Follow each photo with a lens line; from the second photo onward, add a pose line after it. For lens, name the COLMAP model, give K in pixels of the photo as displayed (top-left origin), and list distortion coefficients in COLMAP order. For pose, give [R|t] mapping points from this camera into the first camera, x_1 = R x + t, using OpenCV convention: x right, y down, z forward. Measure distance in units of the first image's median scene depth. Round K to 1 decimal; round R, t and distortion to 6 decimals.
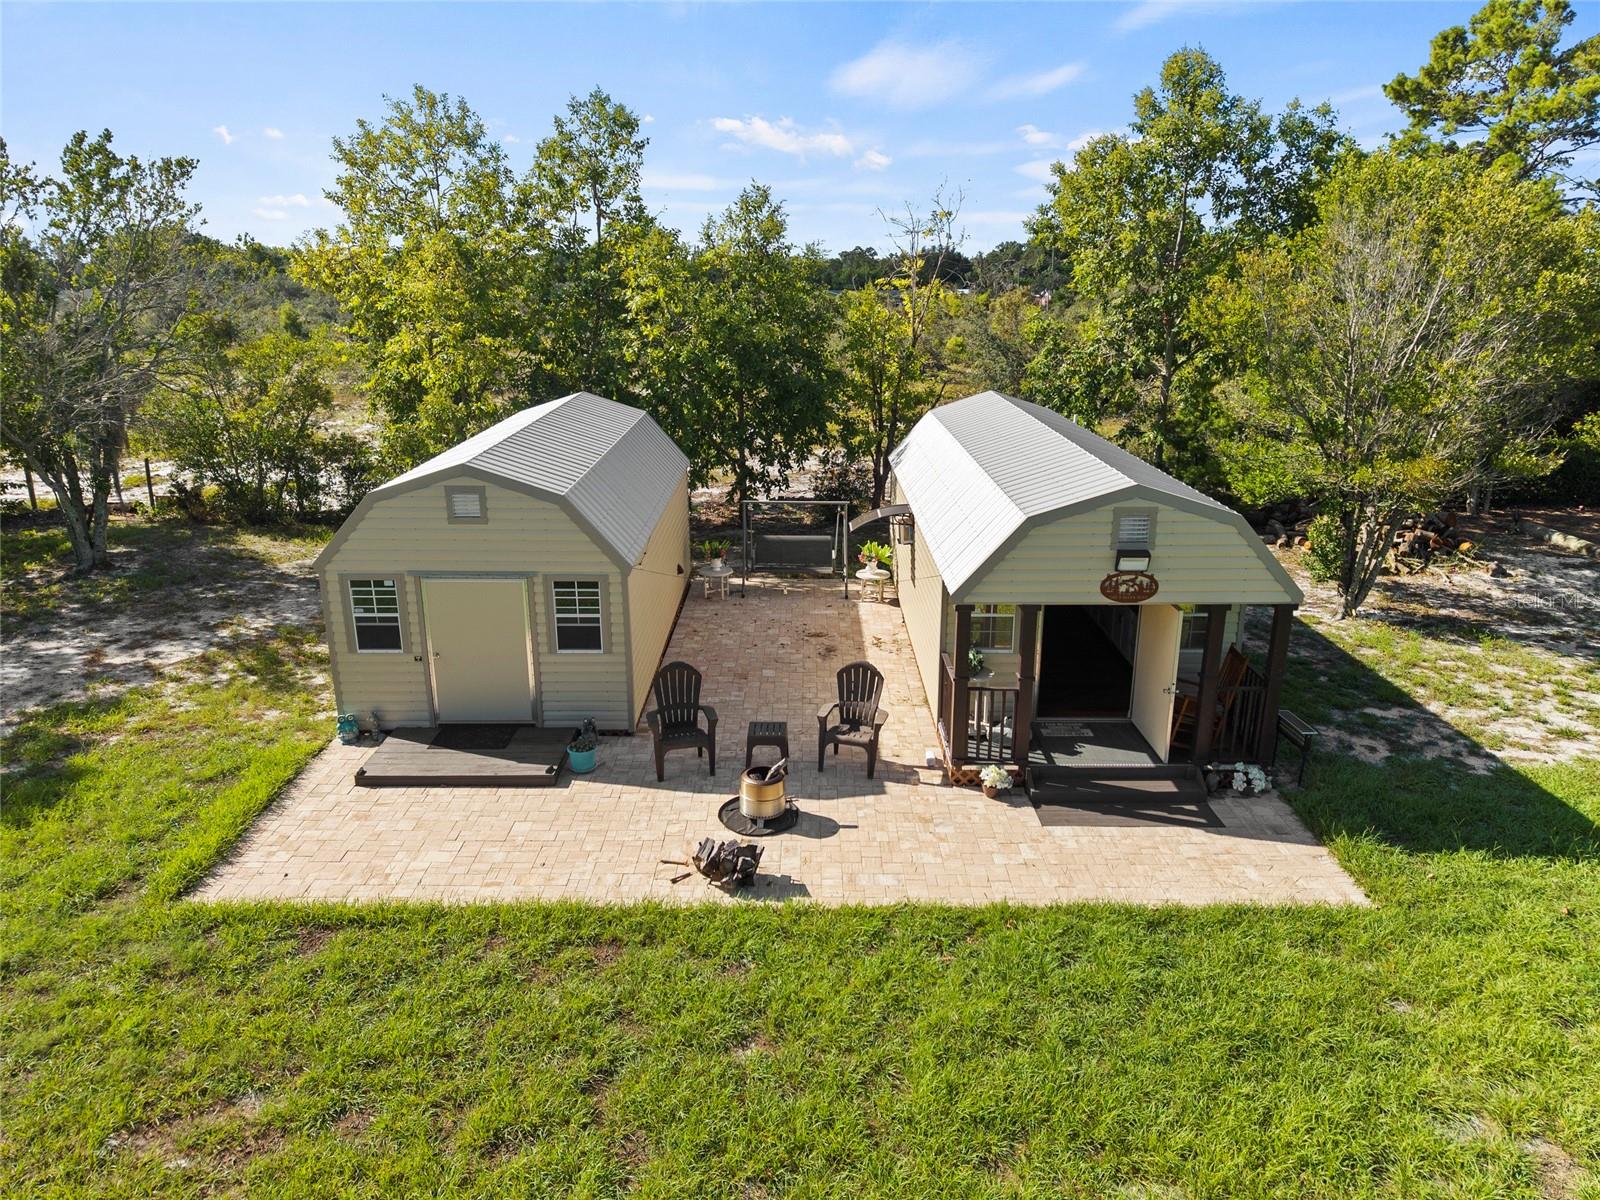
lens RADIAL K [[1067.2, 0, 809.0], [0, 1067.2, 594.9], [0, 0, 1]] dist [0.012003, -0.005599]
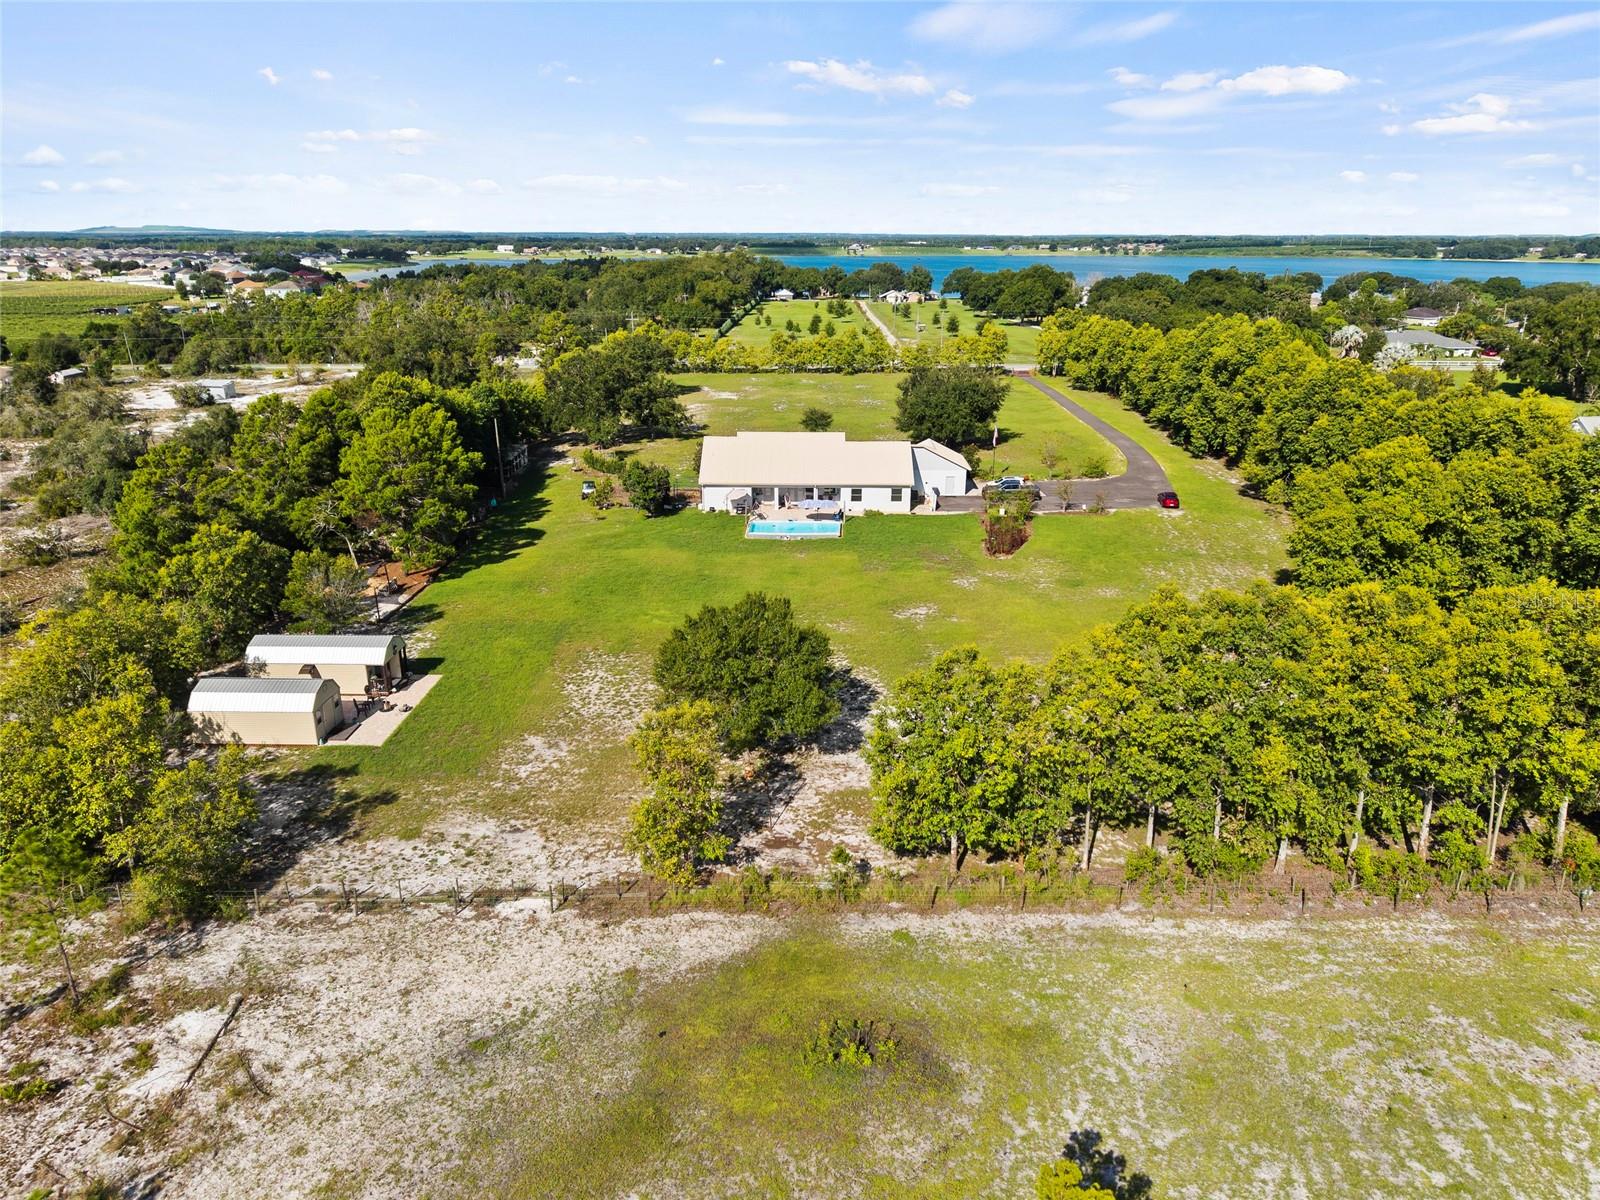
lens RADIAL K [[1067.2, 0, 809.0], [0, 1067.2, 594.9], [0, 0, 1]] dist [0.012003, -0.005599]
pose [[0.013014, -0.318944, 0.947684, -4.697590], [0.288391, 0.908687, 0.301859, -1.279683], [-0.957424, 0.269375, 0.103807, -1.778560]]
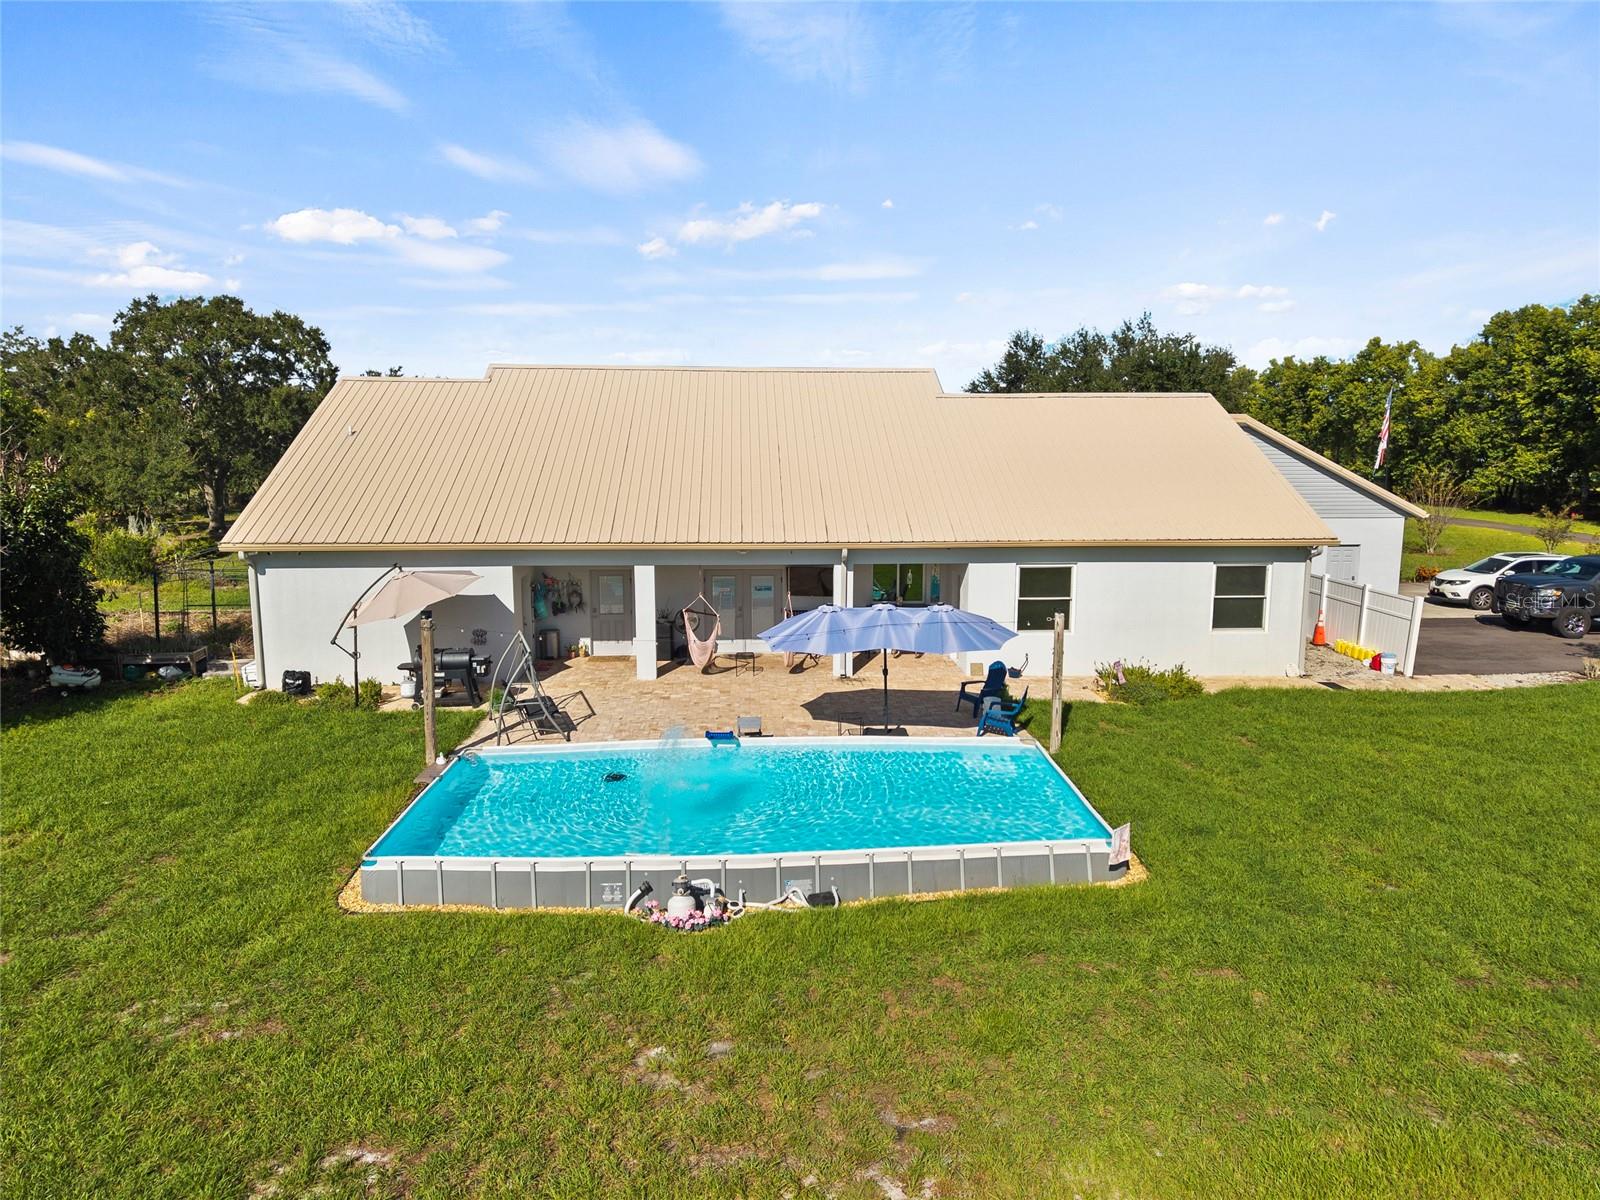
lens RADIAL K [[1067.2, 0, 809.0], [0, 1067.2, 594.9], [0, 0, 1]] dist [0.012003, -0.005599]
pose [[-0.060535, -0.147706, 0.987177, 2.107293], [0.289981, 0.943734, 0.158988, 0.323471], [-0.955116, 0.295887, -0.014297, -1.072746]]
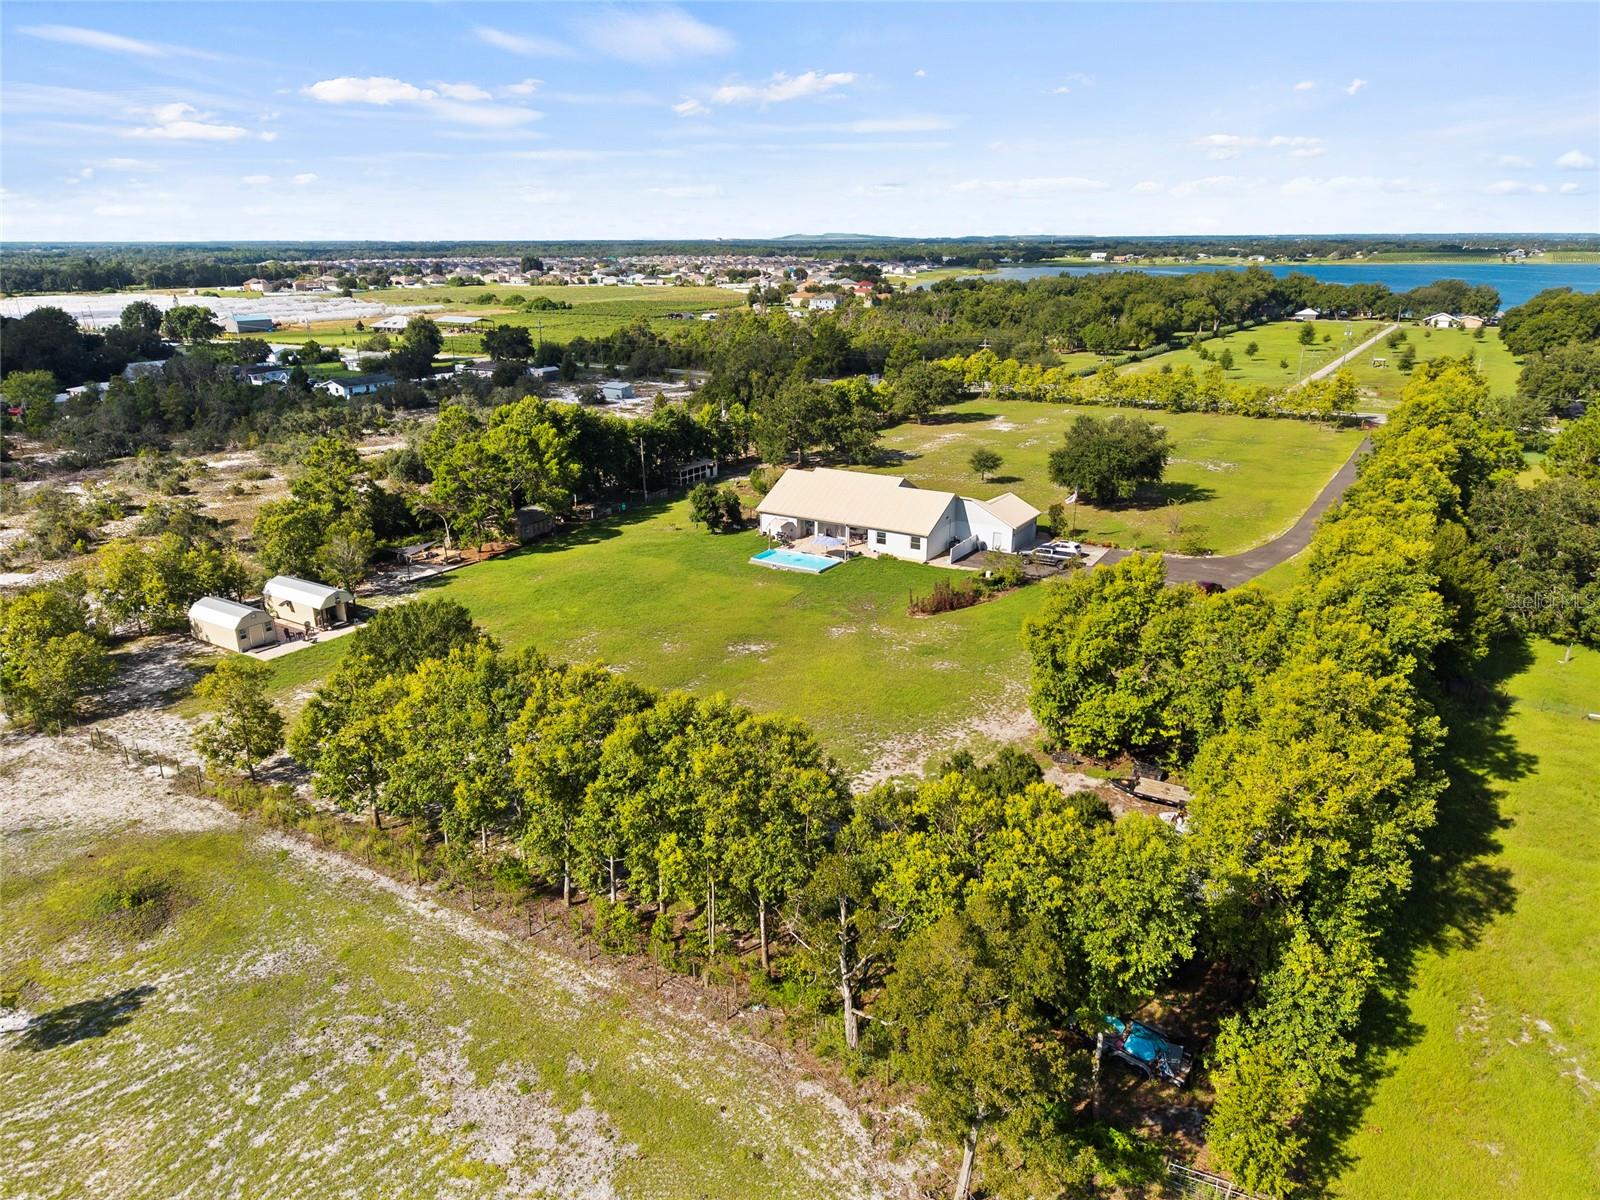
lens RADIAL K [[1067.2, 0, 809.0], [0, 1067.2, 594.9], [0, 0, 1]] dist [0.012003, -0.005599]
pose [[0.532240, -0.269297, 0.802621, -4.030369], [0.250373, 0.955720, 0.154636, -0.391579], [-0.808724, 0.118651, 0.576097, -6.202400]]
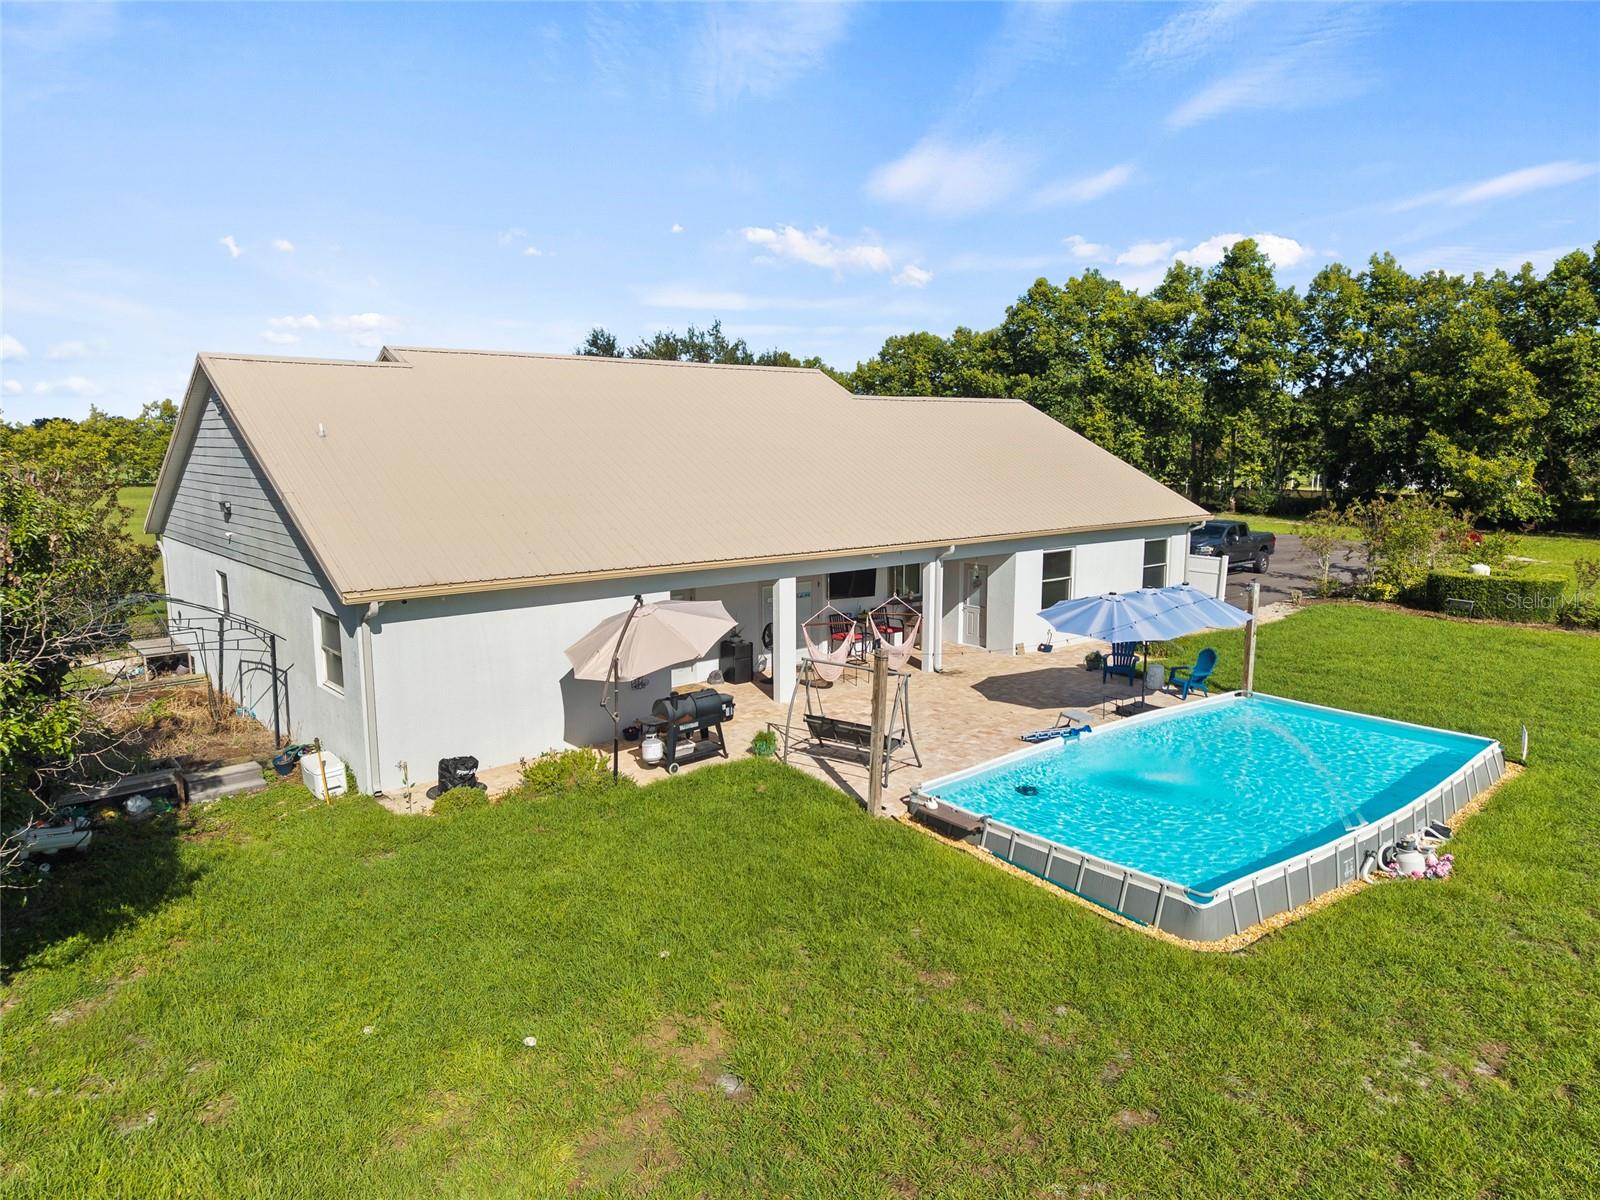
lens RADIAL K [[1067.2, 0, 809.0], [0, 1067.2, 594.9], [0, 0, 1]] dist [0.012003, -0.005599]
pose [[-0.644965, -0.110542, 0.756175, 2.613571], [0.224766, 0.918279, 0.325950, -0.000204], [-0.730411, 0.380189, -0.567412, 0.000384]]
